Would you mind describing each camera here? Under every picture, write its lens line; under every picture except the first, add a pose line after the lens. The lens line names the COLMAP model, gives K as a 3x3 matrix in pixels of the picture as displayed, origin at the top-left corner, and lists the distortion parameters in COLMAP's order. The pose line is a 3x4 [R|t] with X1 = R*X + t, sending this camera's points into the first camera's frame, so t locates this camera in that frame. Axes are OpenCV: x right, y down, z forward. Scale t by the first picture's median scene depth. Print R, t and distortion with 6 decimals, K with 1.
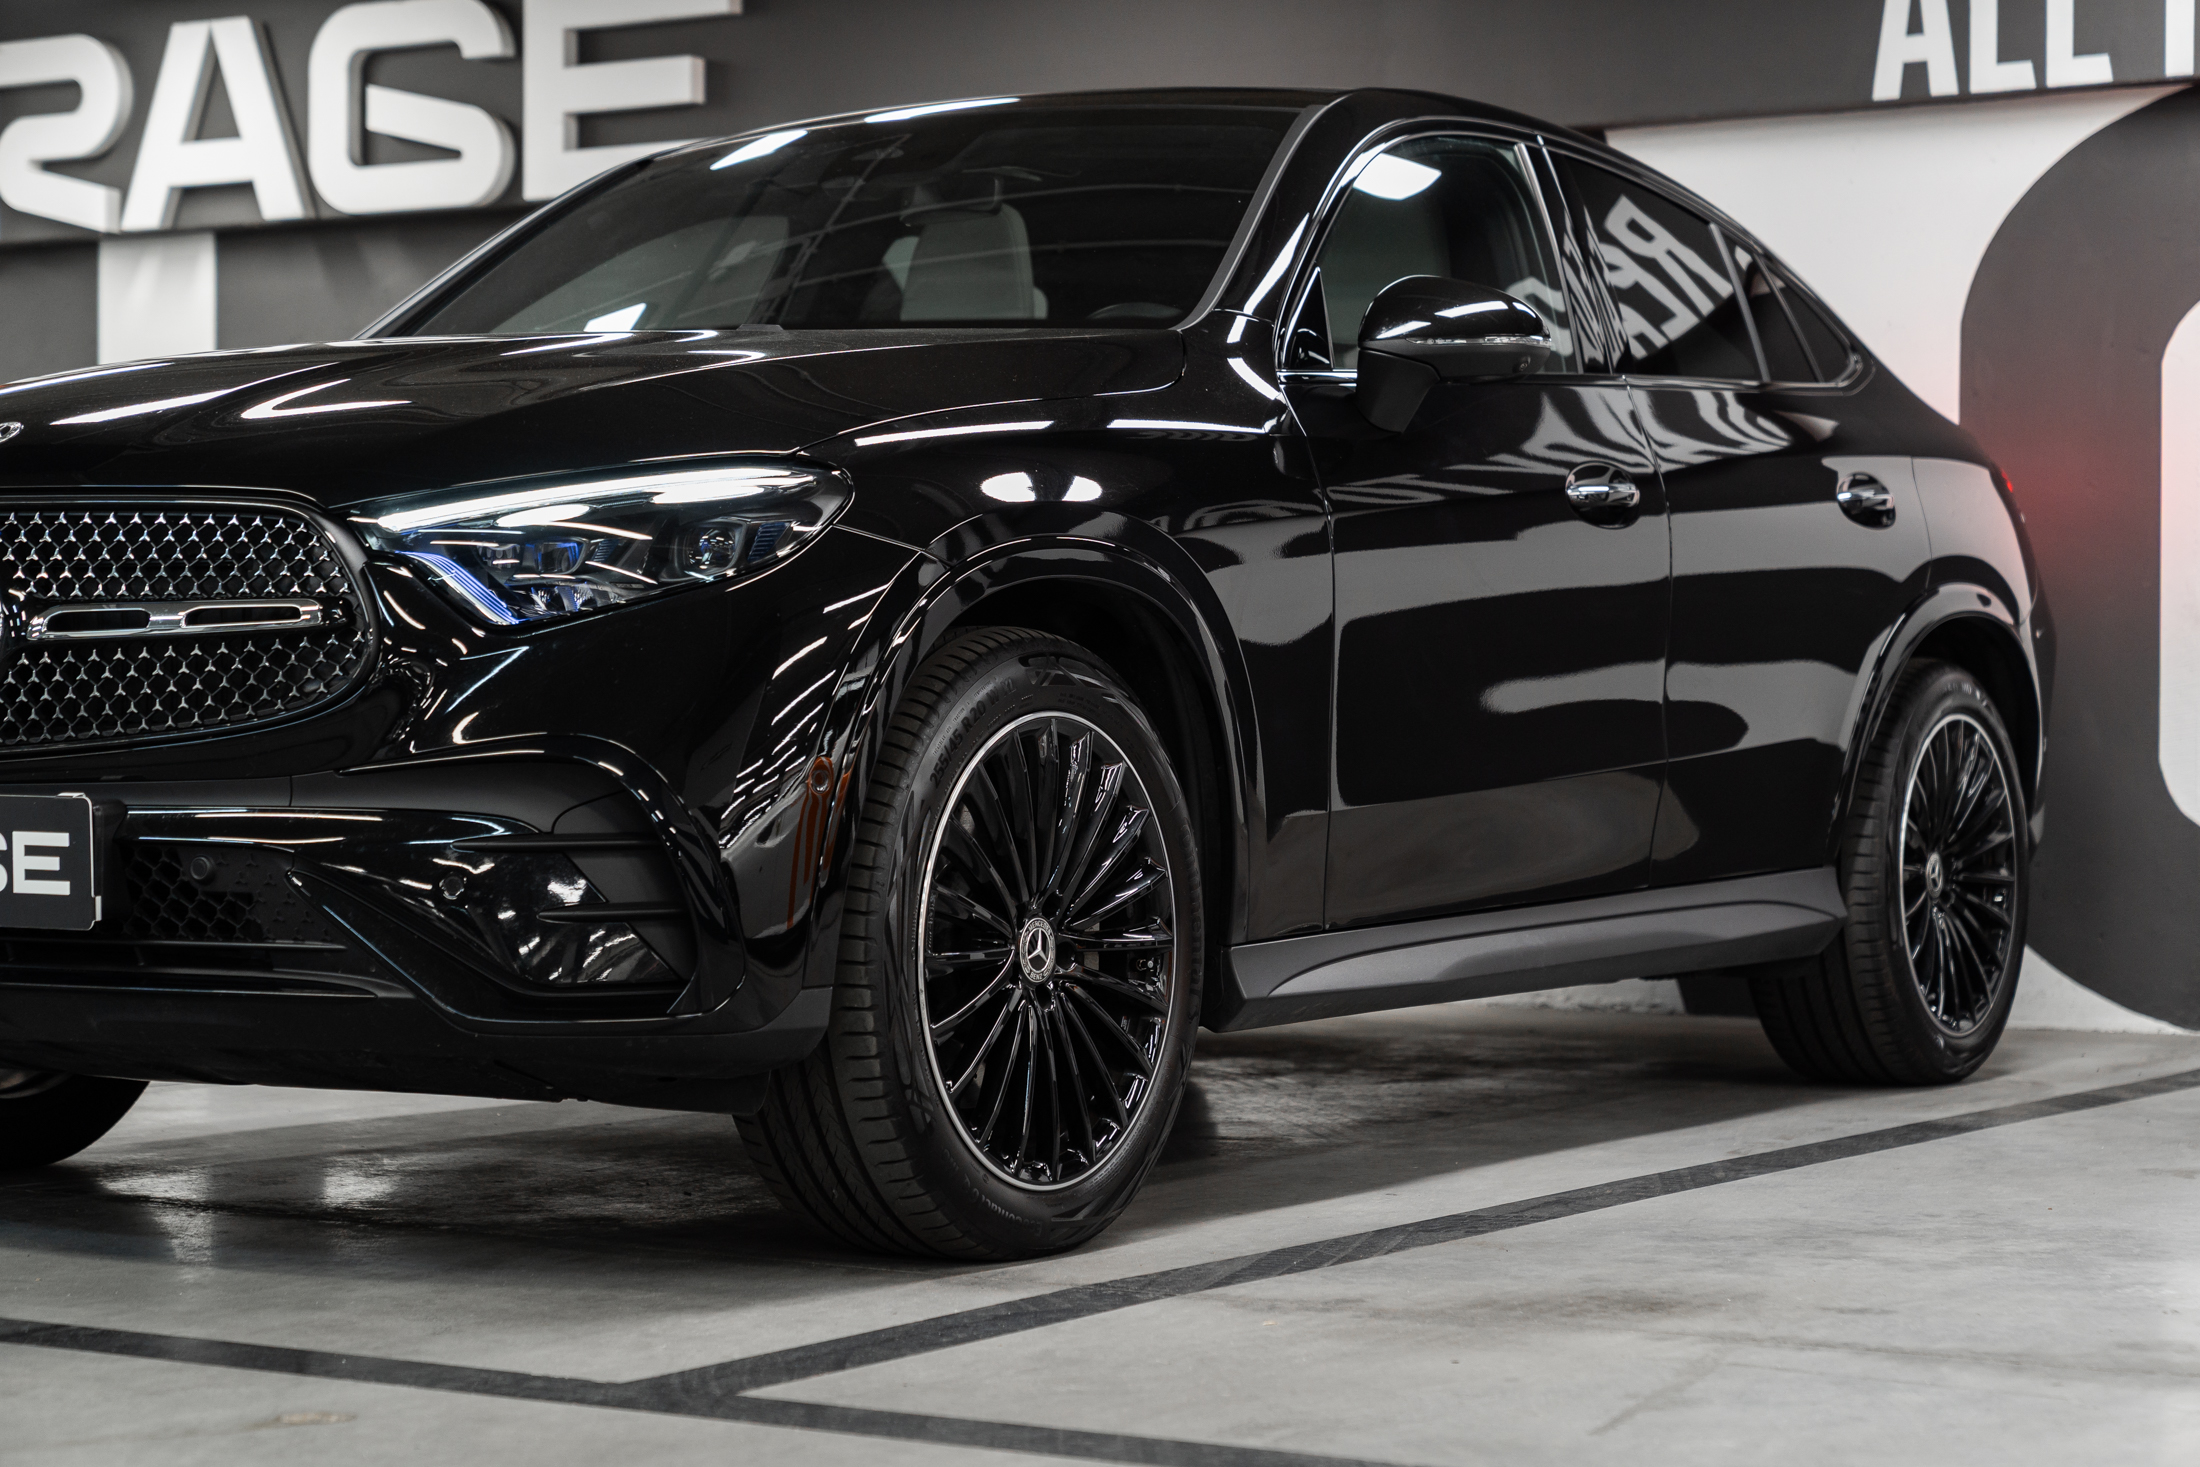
lens RADIAL K [[4316.2, 0, 1110.1], [0, 4316.2, 732.0], [0, 0, 1]] dist [0.028271, 0.000000]
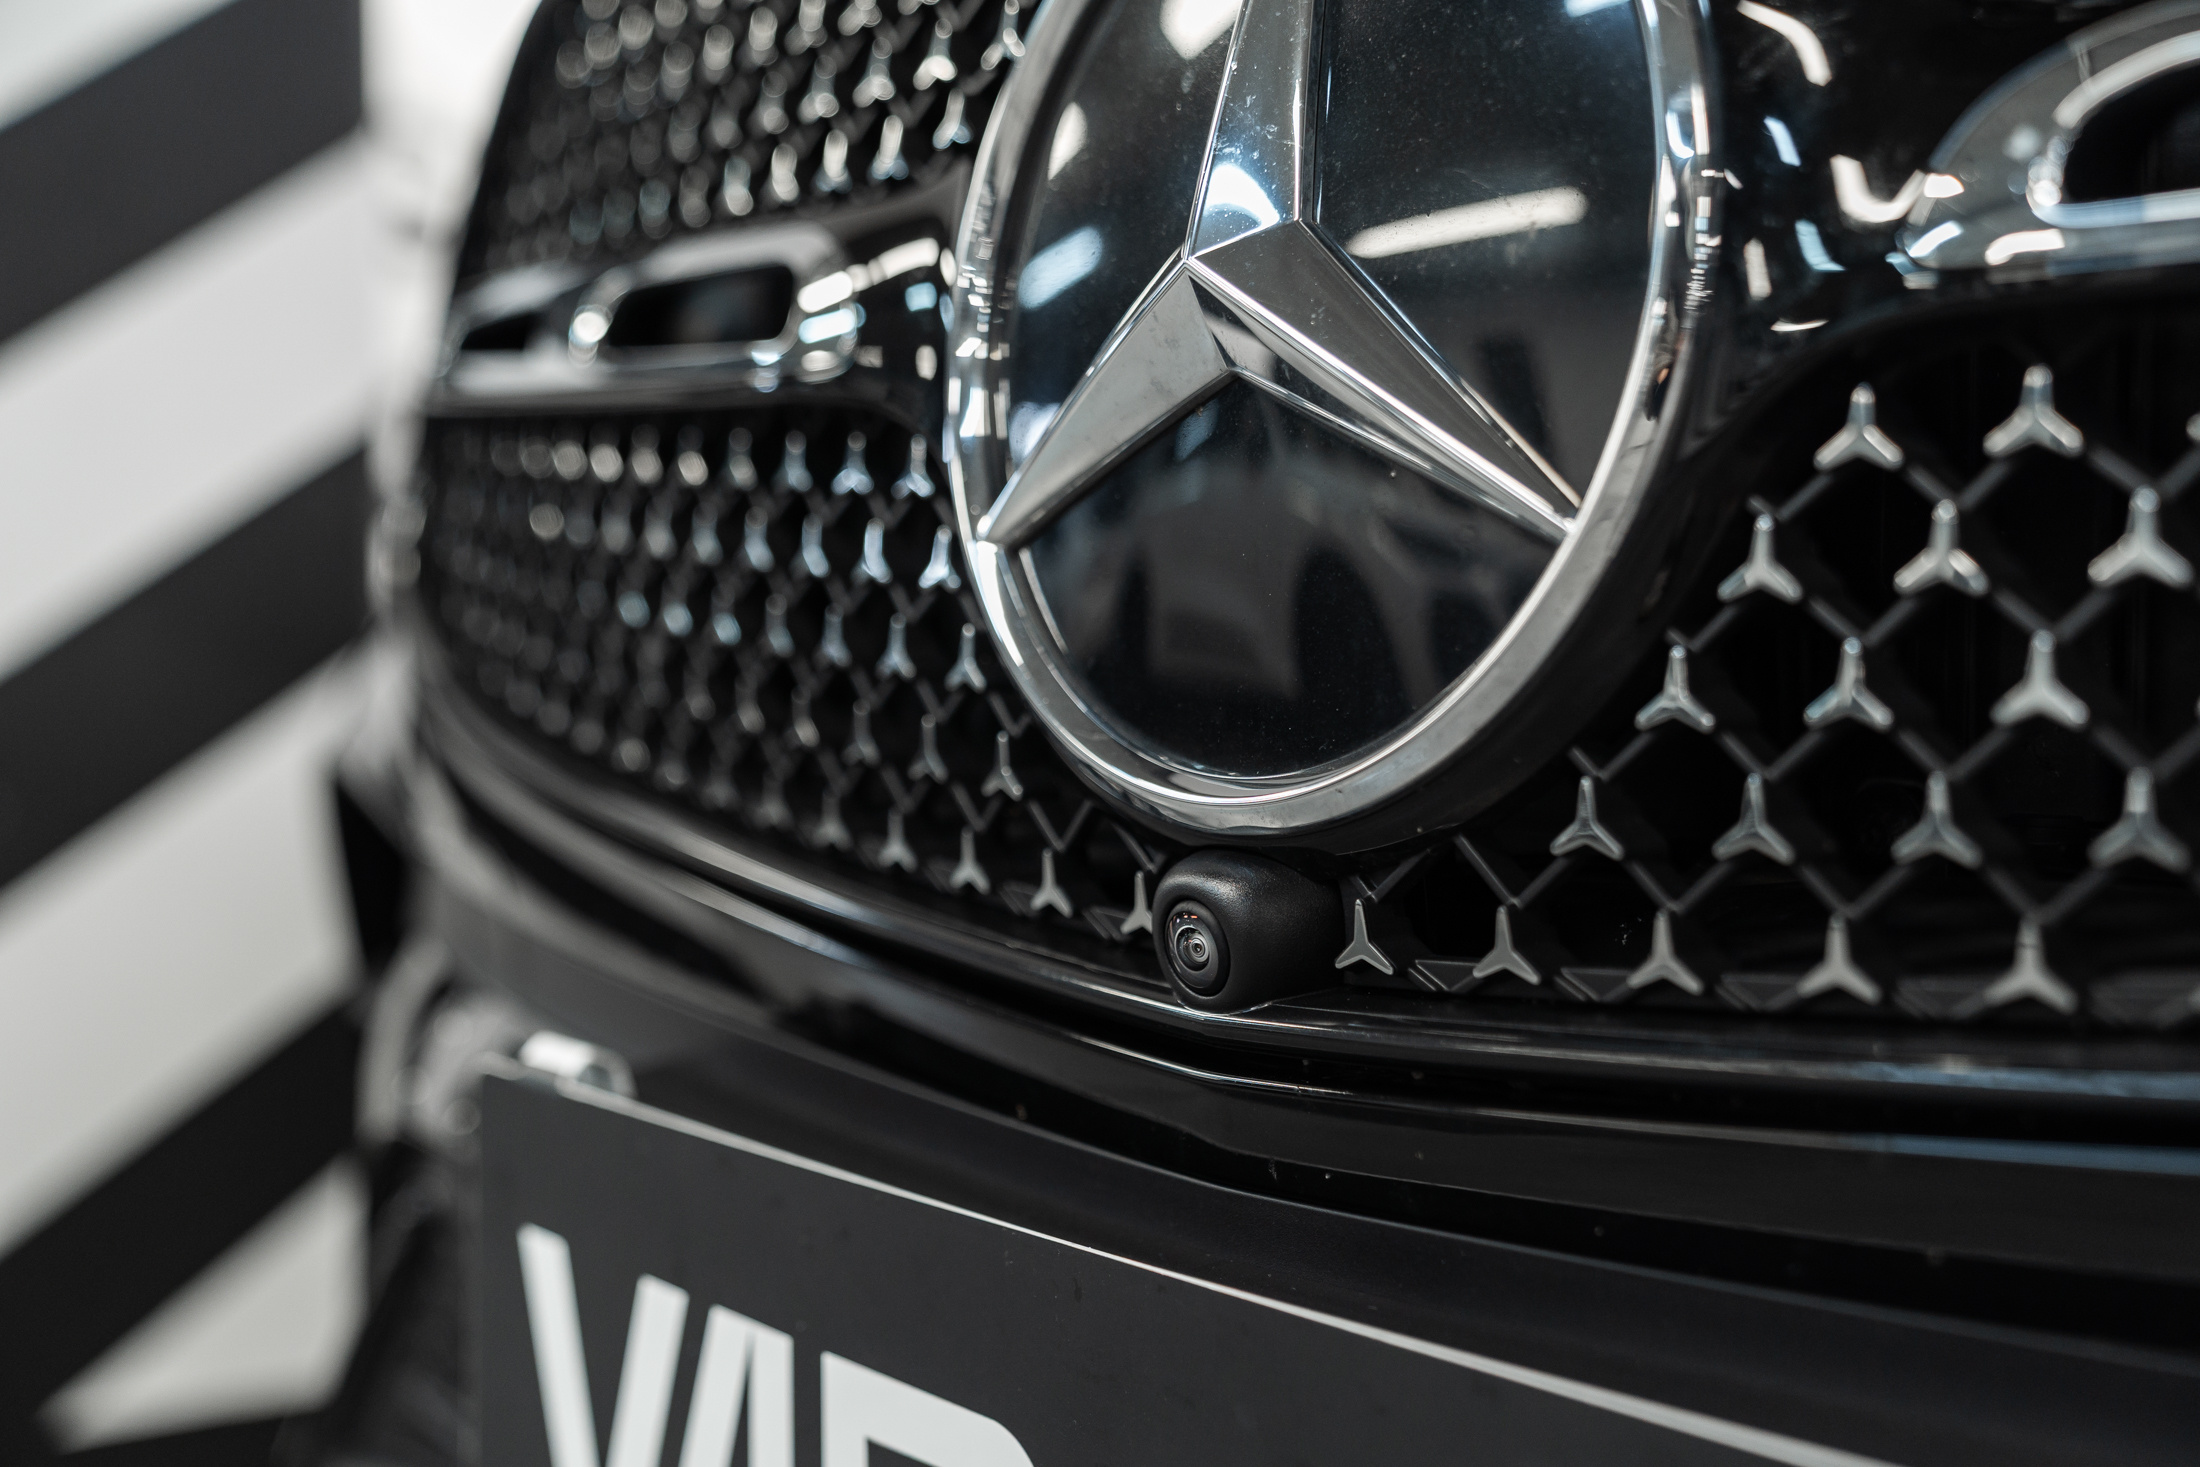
lens RADIAL K [[3040.3, 0, 1088.3], [0, 3040.3, 742.9], [0, 0, 1]] dist [0.006917, 0.000000]
pose [[0.934185, 0.019519, -0.356255, -0.236580], [-0.002628, 0.998852, 0.047835, -0.011039], [0.356780, -0.043751, 0.933163, 0.887178]]
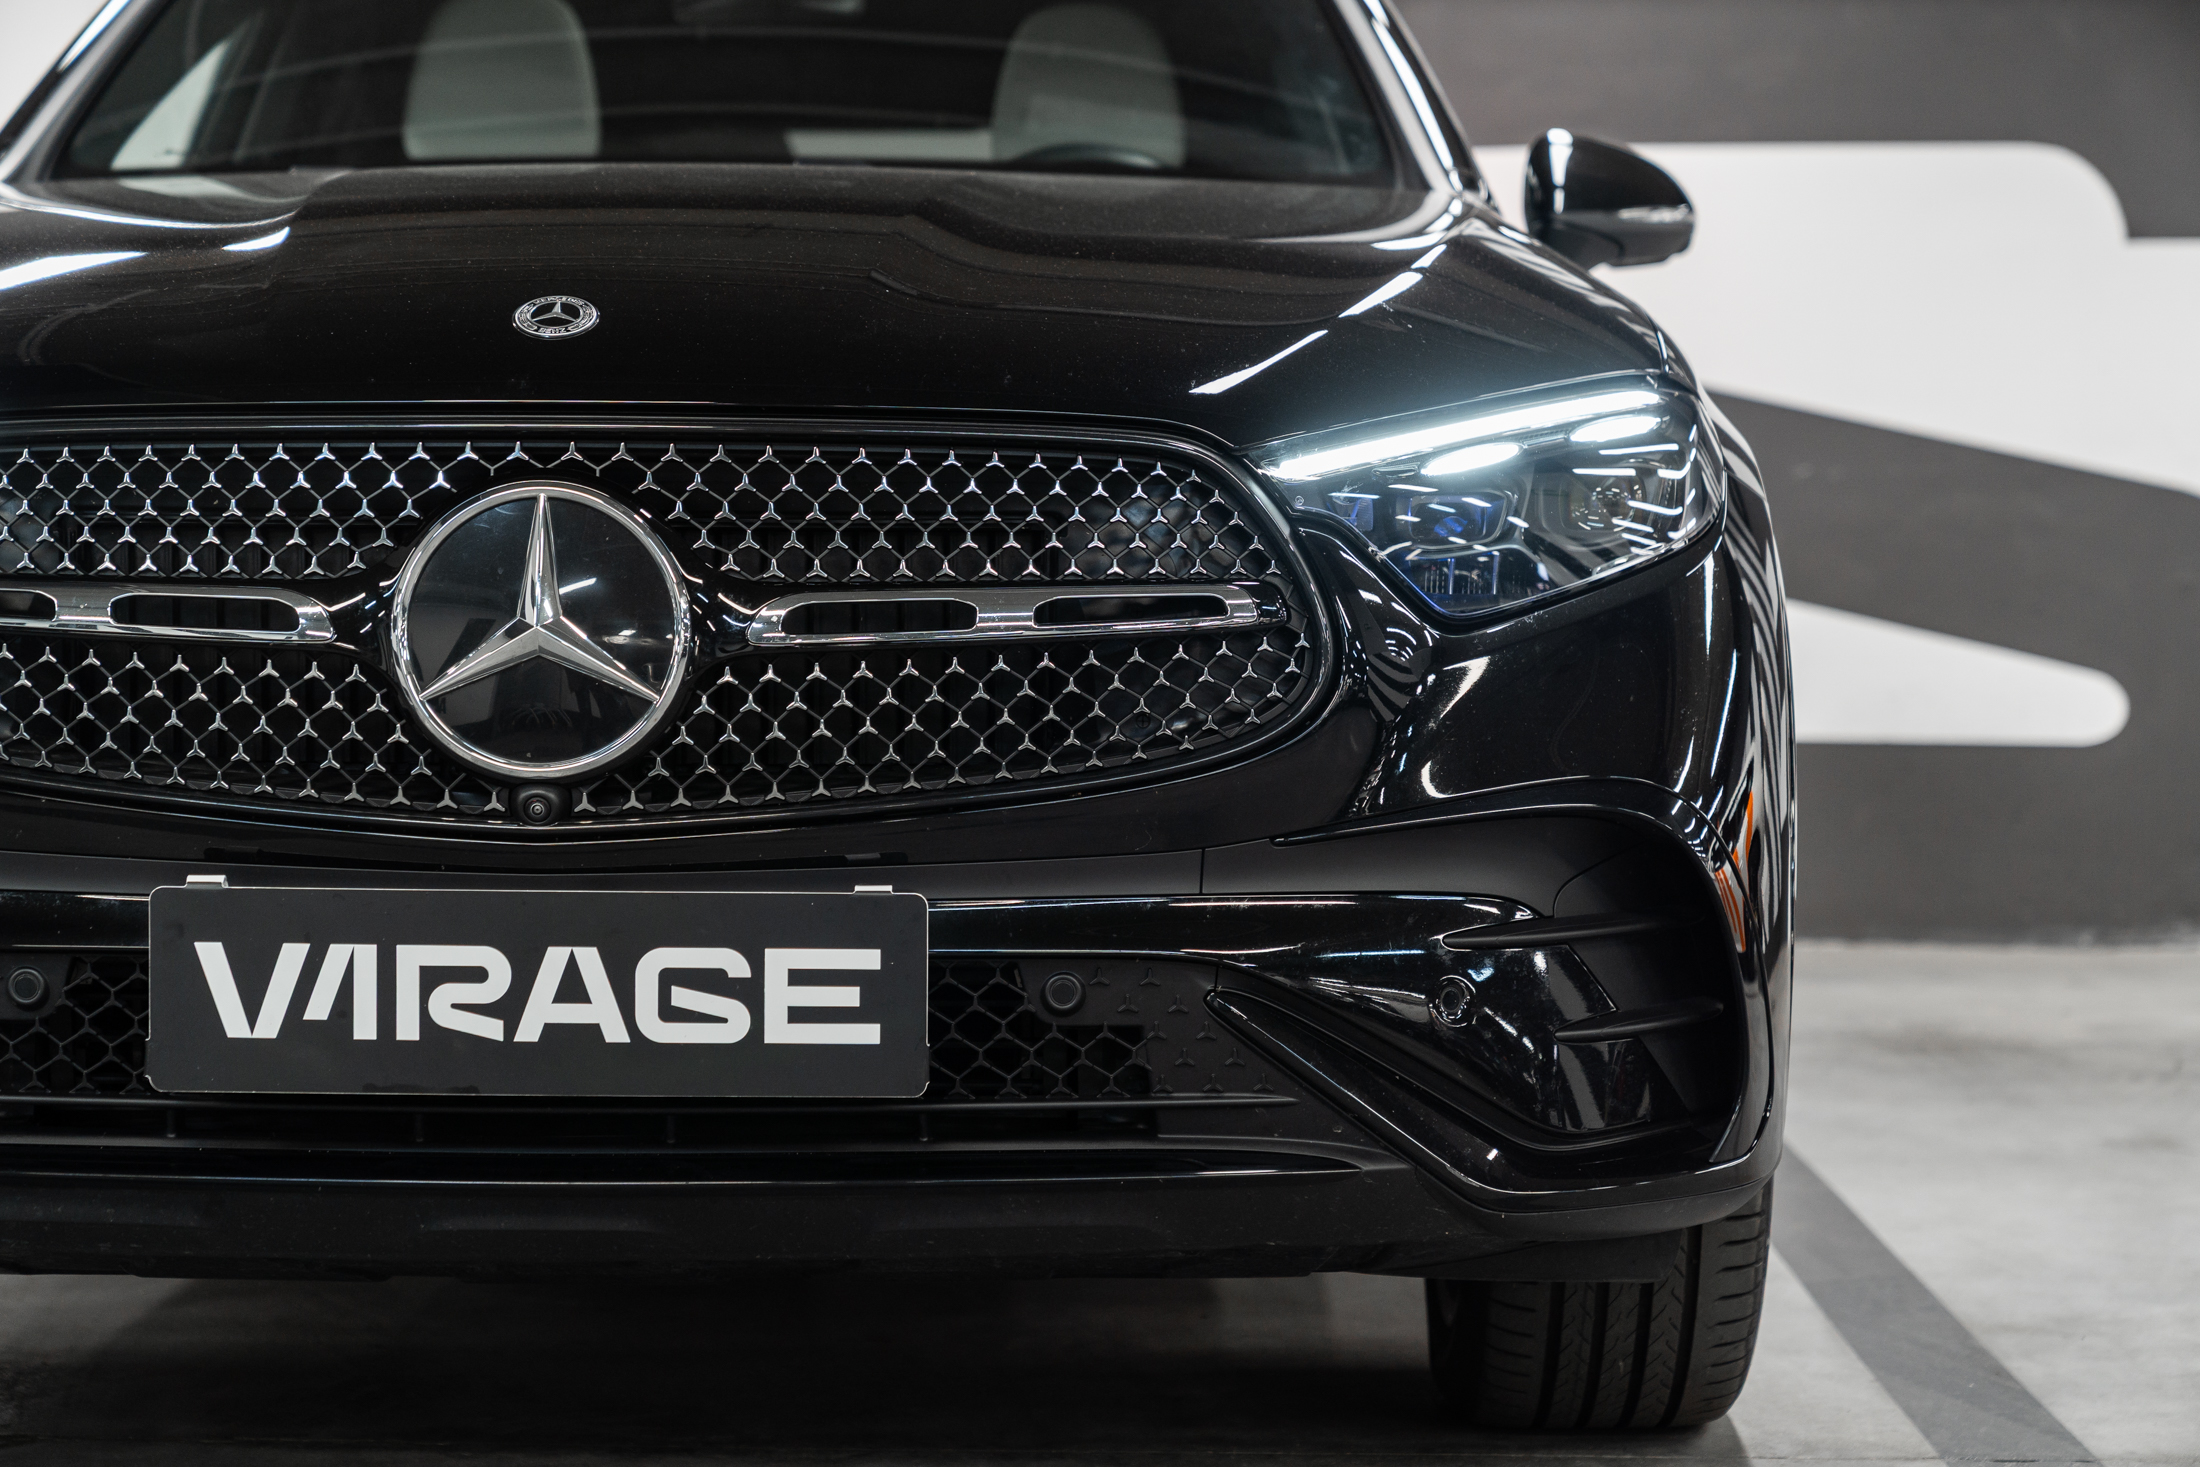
lens RADIAL K [[4316.2, 0, 1093.5], [0, 4316.2, 724.8], [0, 0, 1]] dist [0.028271, 0.000000]
pose [[0.855139, -0.025232, 0.517785, -0.529858], [0.001914, 0.998962, 0.045520, -0.038087], [-0.518396, -0.037935, 0.854299, 0.422112]]
